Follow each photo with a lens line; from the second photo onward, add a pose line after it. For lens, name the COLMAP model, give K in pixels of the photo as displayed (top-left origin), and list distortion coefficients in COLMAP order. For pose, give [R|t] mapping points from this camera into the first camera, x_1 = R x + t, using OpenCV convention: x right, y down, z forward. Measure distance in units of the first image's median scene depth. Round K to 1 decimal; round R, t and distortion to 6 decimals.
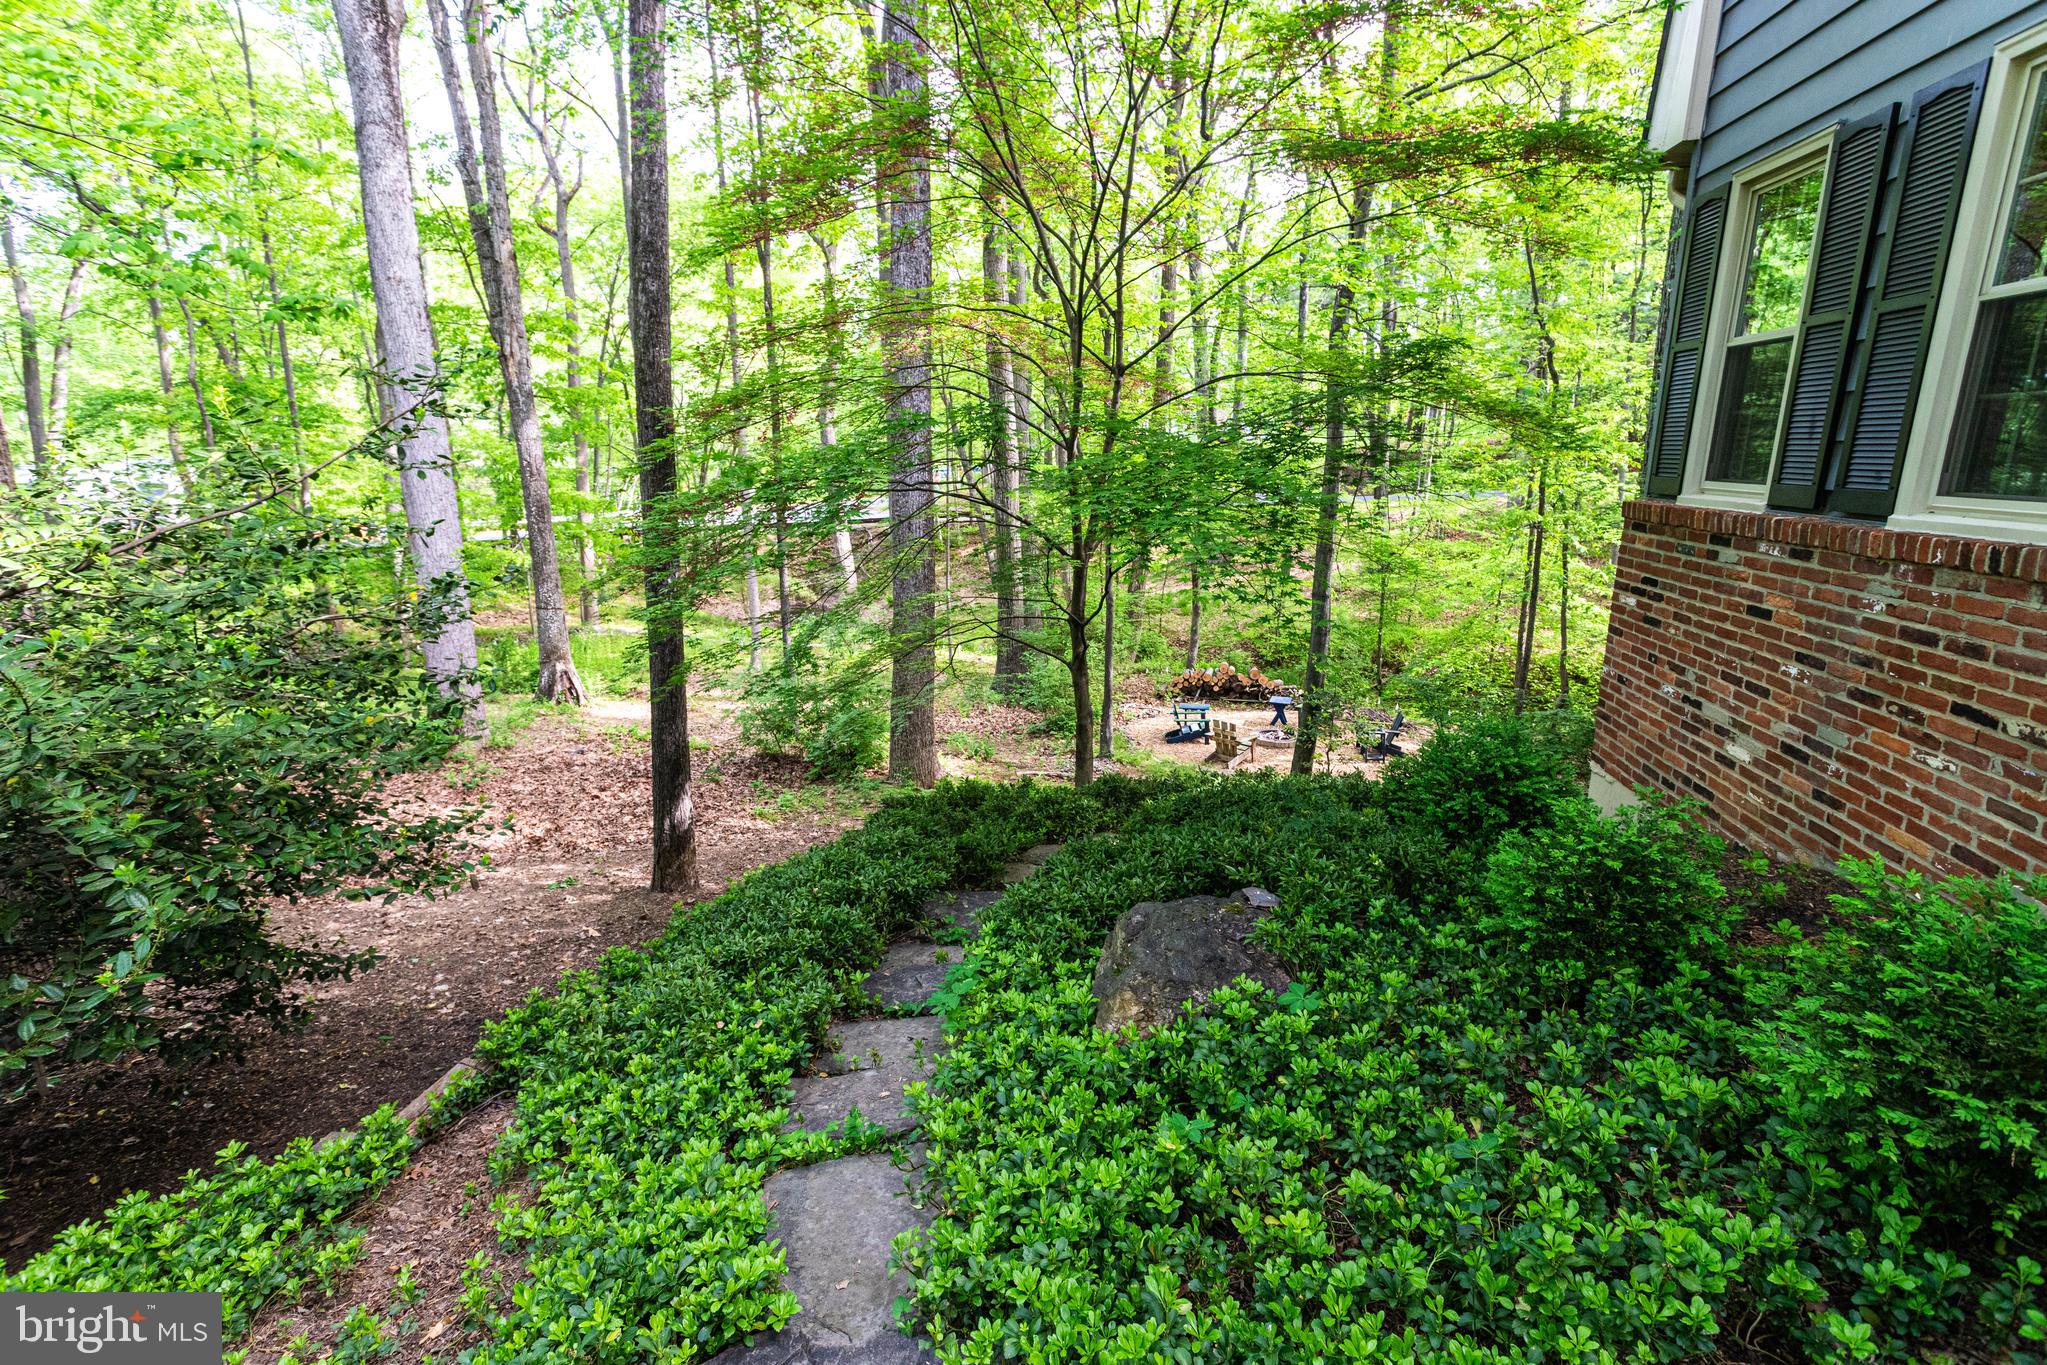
lens RADIAL K [[985.3, 0, 1023.5], [0, 985.3, 682.5], [0, 0, 1]] dist [-0.000518, -0.000861]
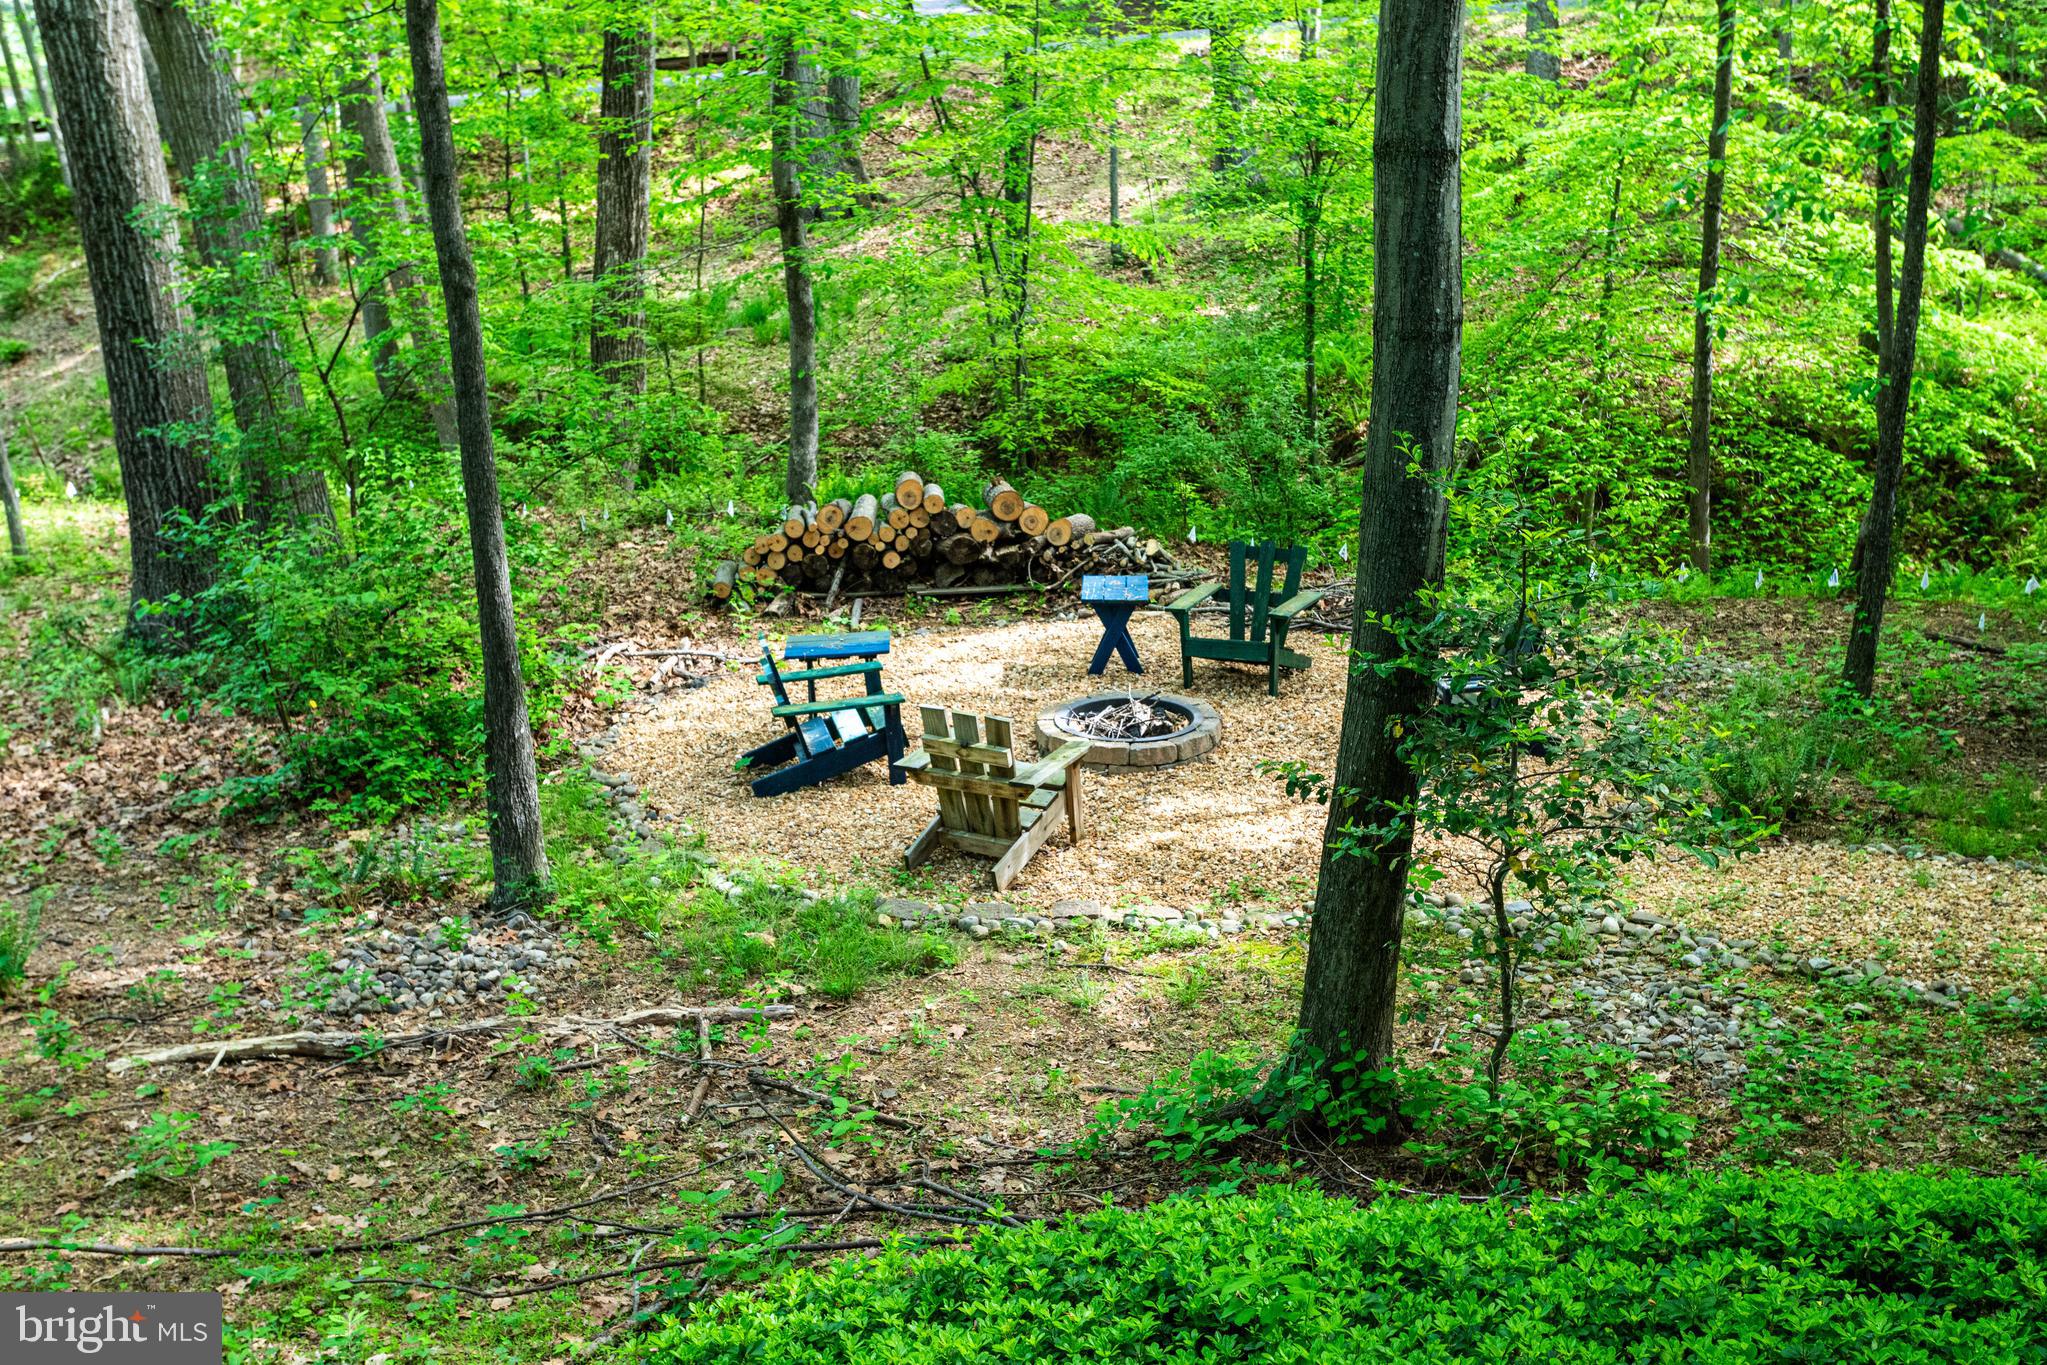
lens RADIAL K [[2161.3, 0, 1023.5], [0, 2161.3, 682.5], [0, 0, 1]] dist [-0.008529, -0.001486]
pose [[0.958344, -0.109286, 0.263883, 0.056771], [0.088069, 0.991952, 0.090972, -0.016198], [-0.271701, -0.063943, 0.960255, 0.370842]]
